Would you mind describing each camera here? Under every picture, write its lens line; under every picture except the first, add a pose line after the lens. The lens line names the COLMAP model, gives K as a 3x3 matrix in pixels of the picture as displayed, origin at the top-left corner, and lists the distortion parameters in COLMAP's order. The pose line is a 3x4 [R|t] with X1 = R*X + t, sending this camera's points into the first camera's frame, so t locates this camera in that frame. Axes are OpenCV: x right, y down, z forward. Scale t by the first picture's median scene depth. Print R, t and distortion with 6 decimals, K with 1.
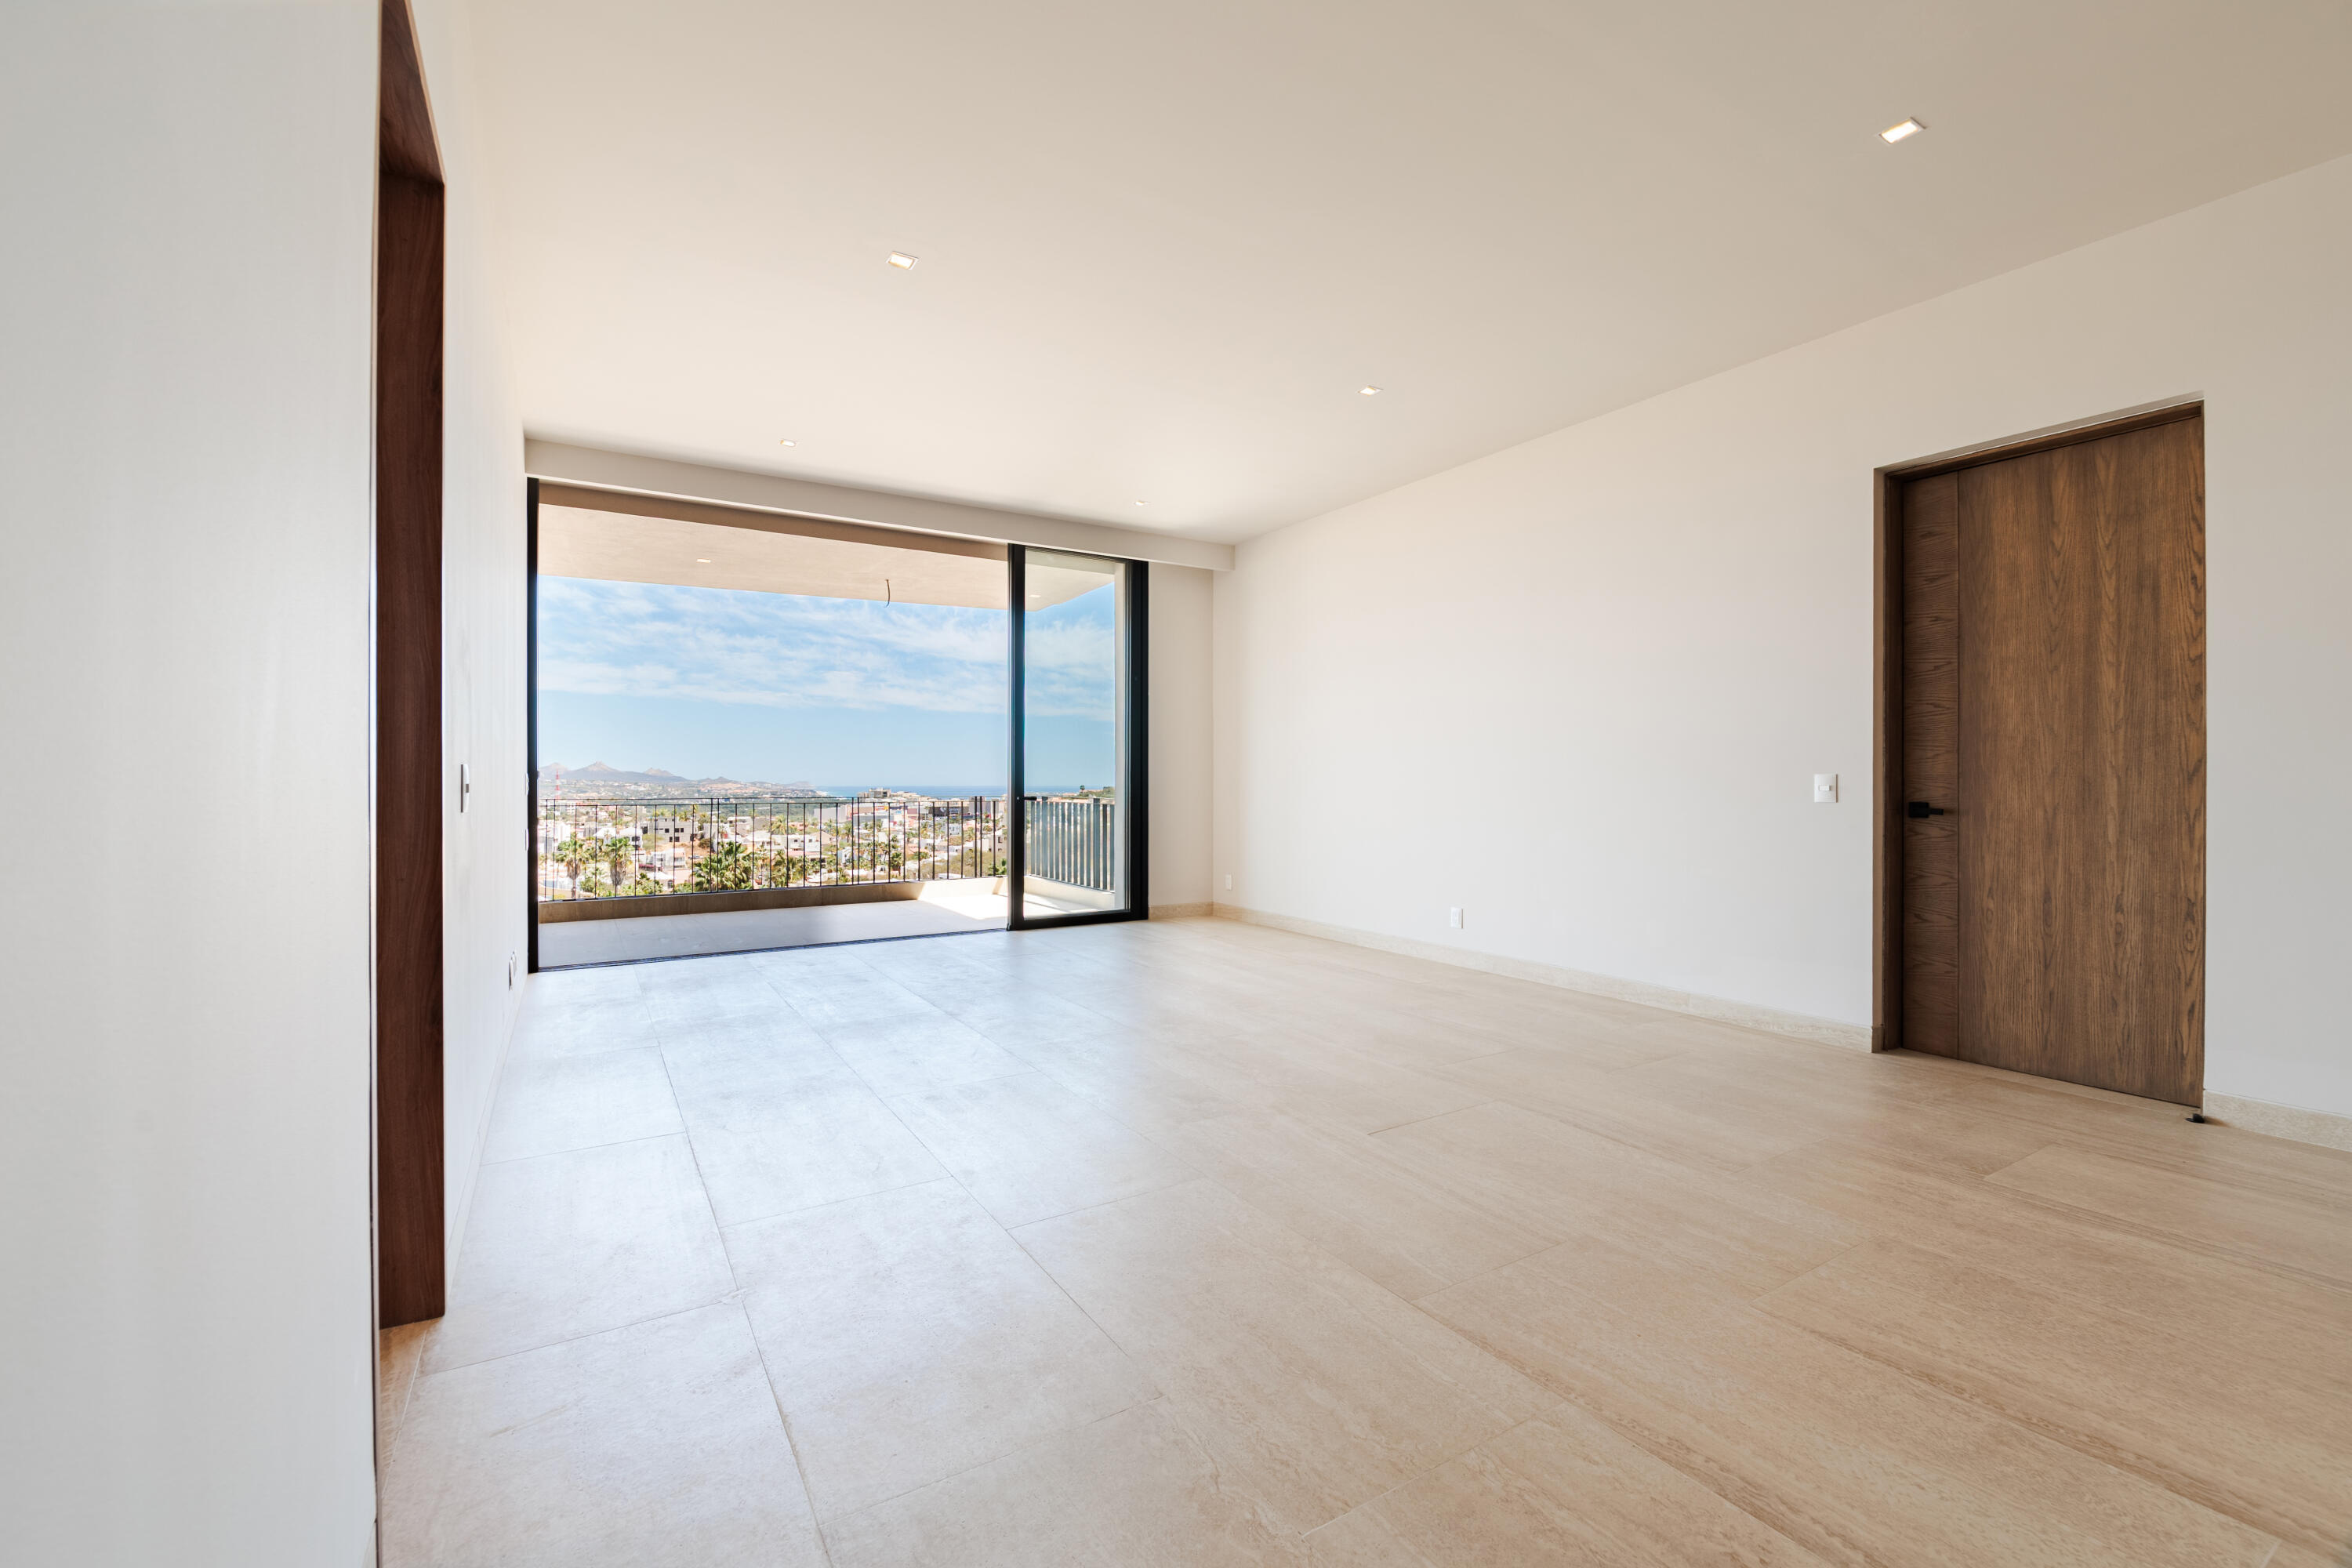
lens RADIAL K [[1006.4, 0, 1188.0], [0, 1006.4, 792.3], [0, 0, 1]] dist [-0.000745, -0.006527]
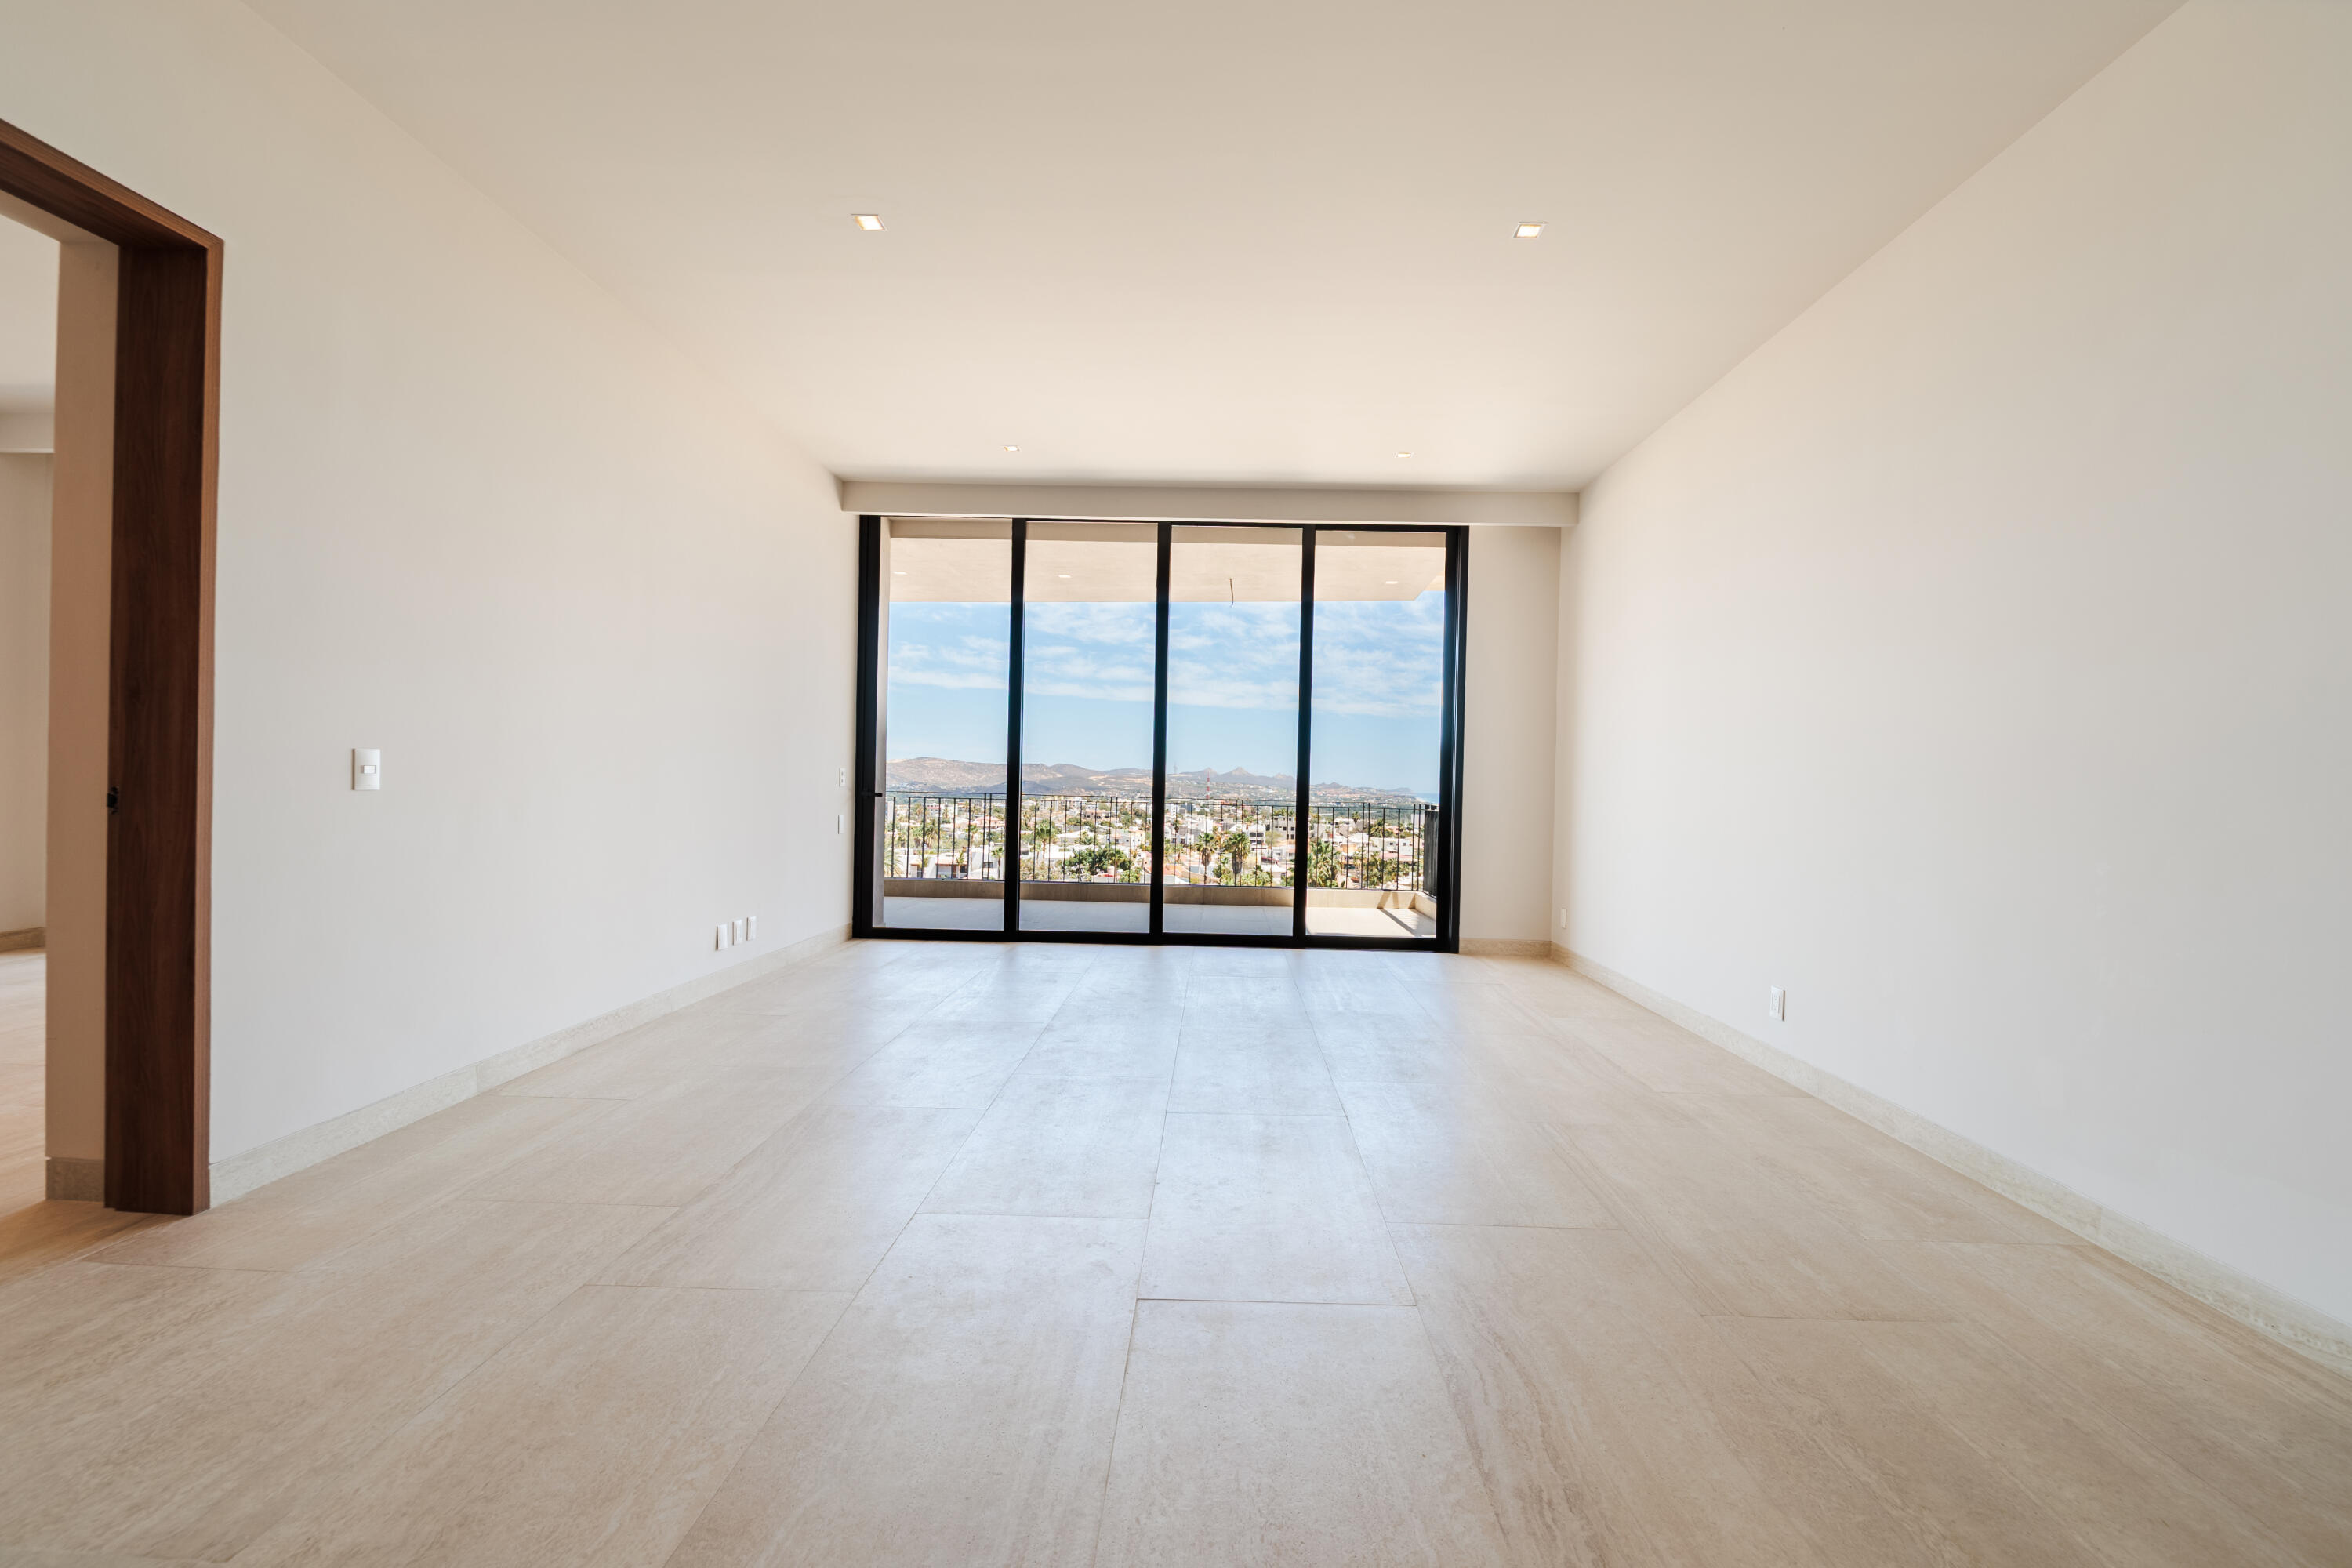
lens RADIAL K [[1006.4, 0, 1198.5], [0, 1006.4, 793.7], [0, 0, 1]] dist [-0.000745, -0.006527]
pose [[0.837878, 0.028527, -0.545112, 0.232361], [-0.032434, 0.999471, 0.002451, -0.001618], [0.544894, 0.015626, 0.838360, 0.181944]]
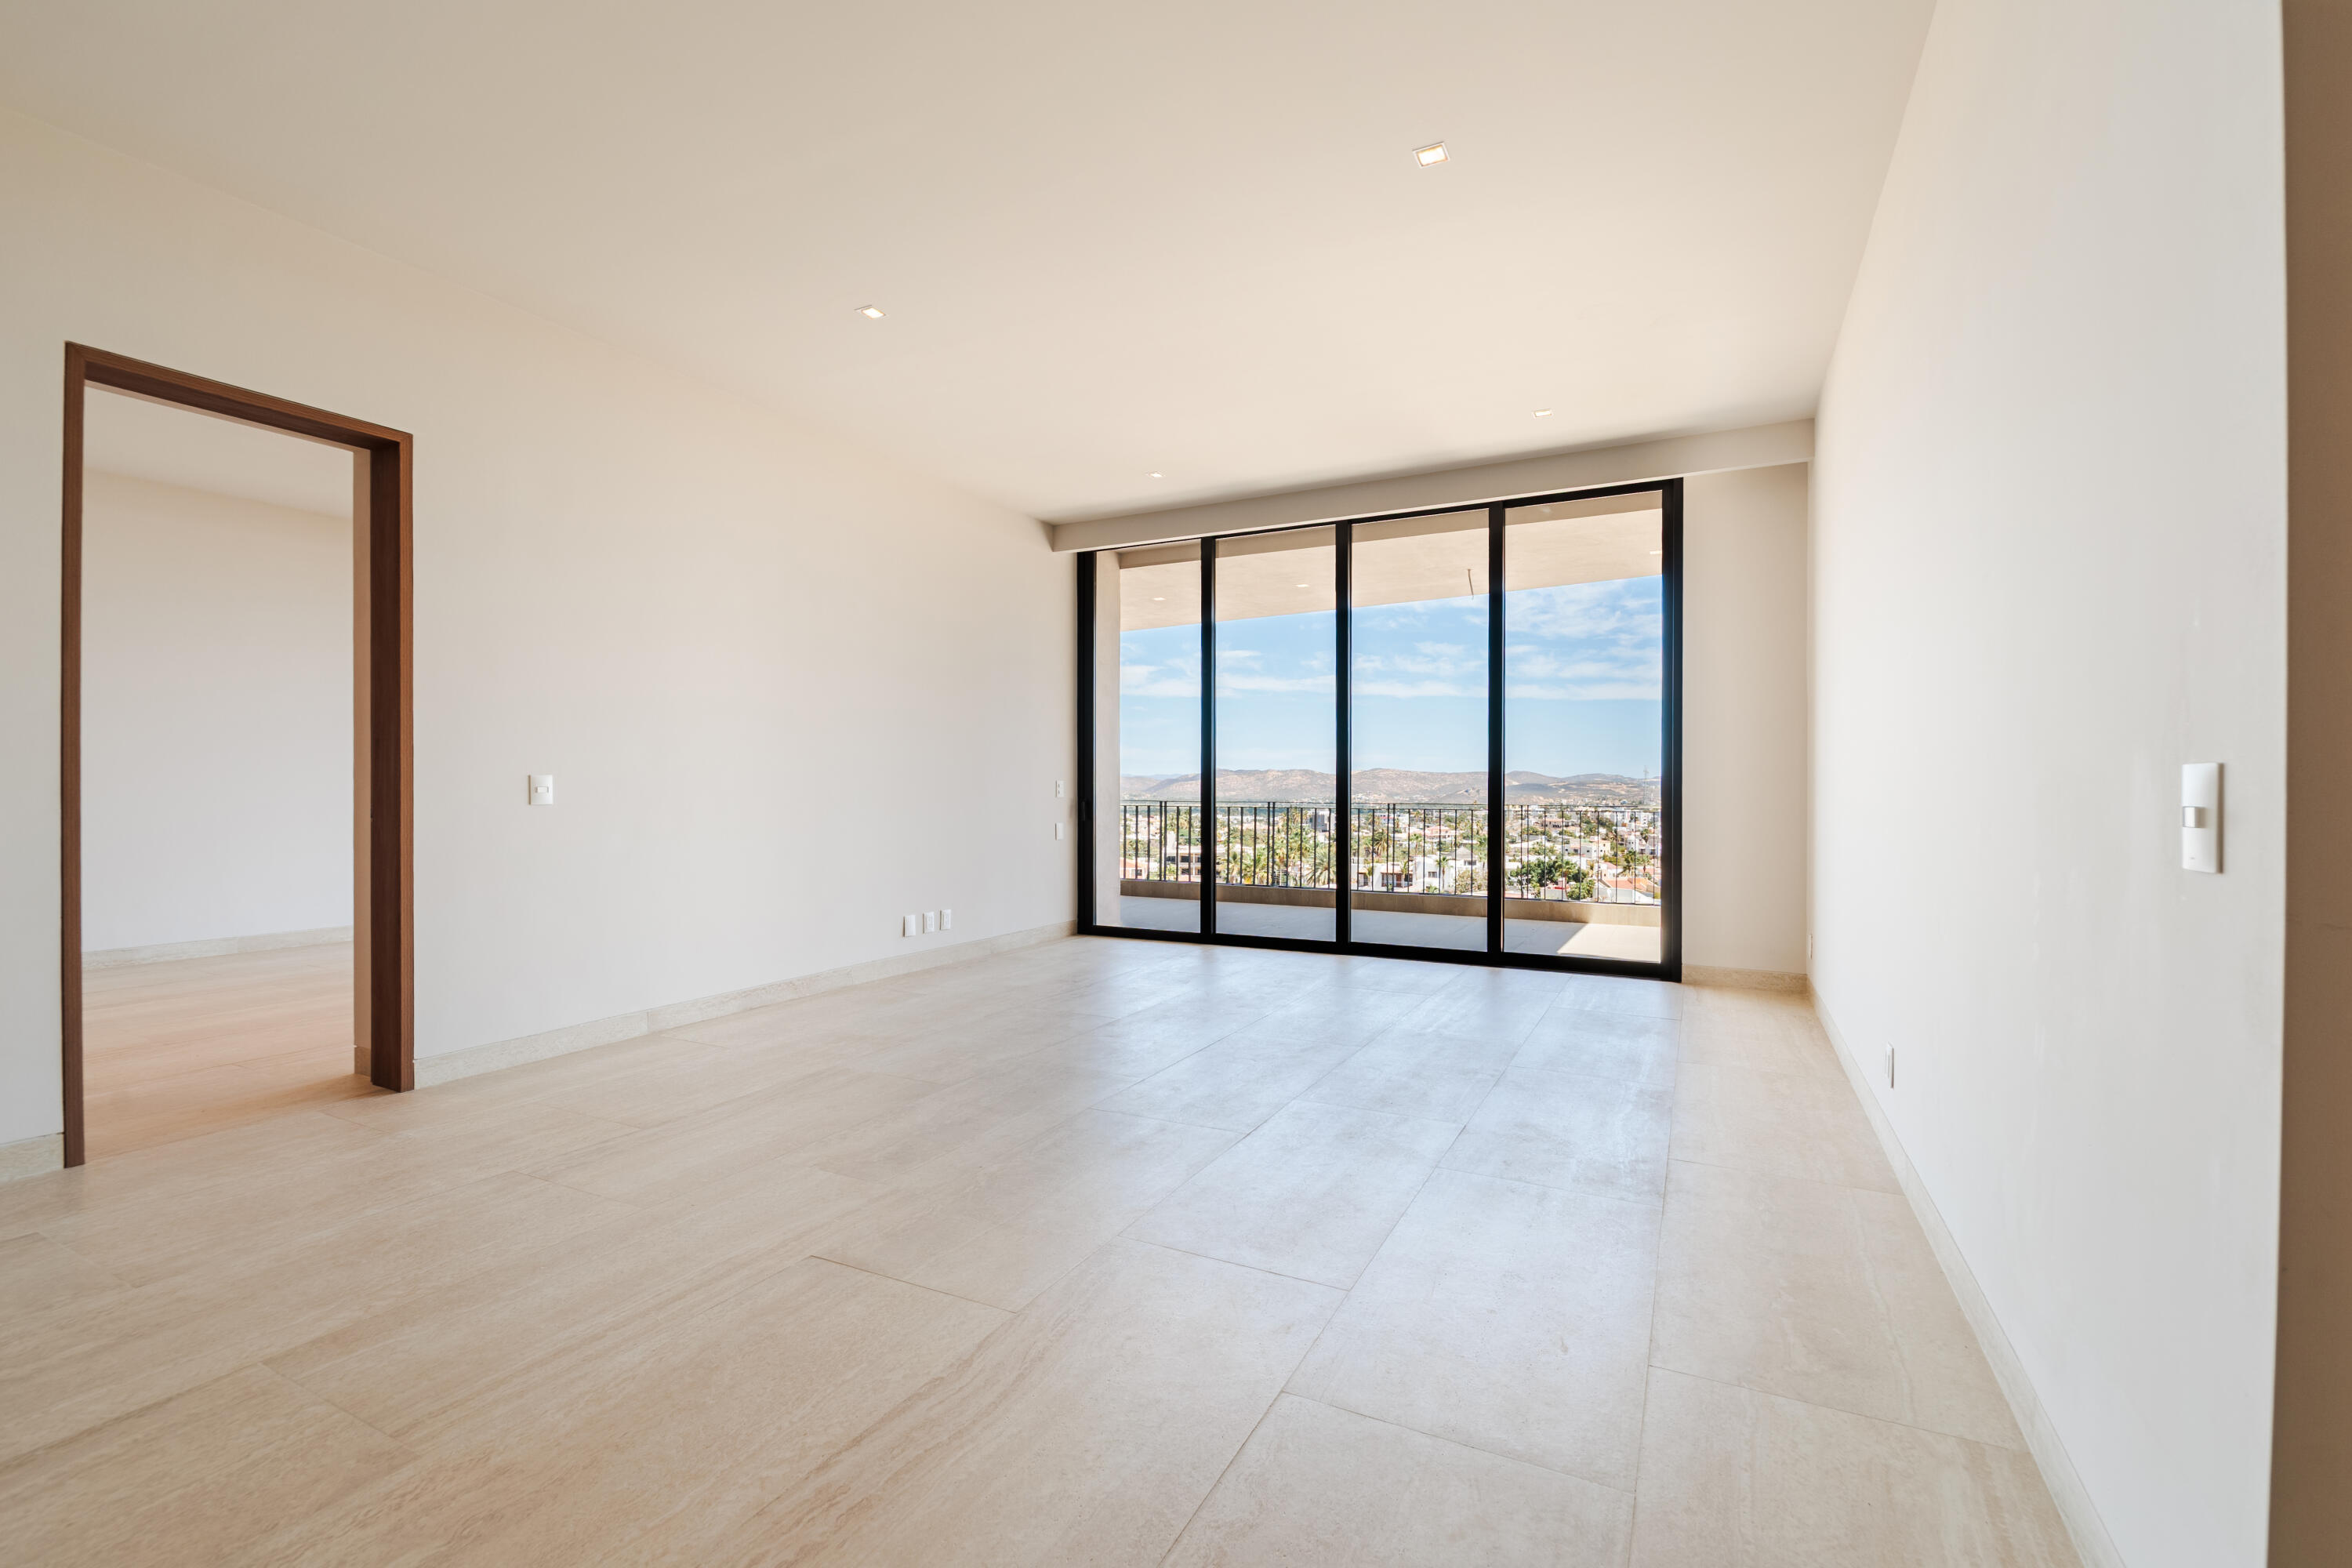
lens RADIAL K [[1006.4, 0, 1196.0], [0, 1006.4, 789.4], [0, 0, 1]] dist [-0.000745, -0.006527]
pose [[0.521293, 0.006976, -0.853349, 0.389062], [-0.014618, 0.999893, -0.000756, -0.004275], [0.853253, 0.012868, 0.521339, 0.343082]]
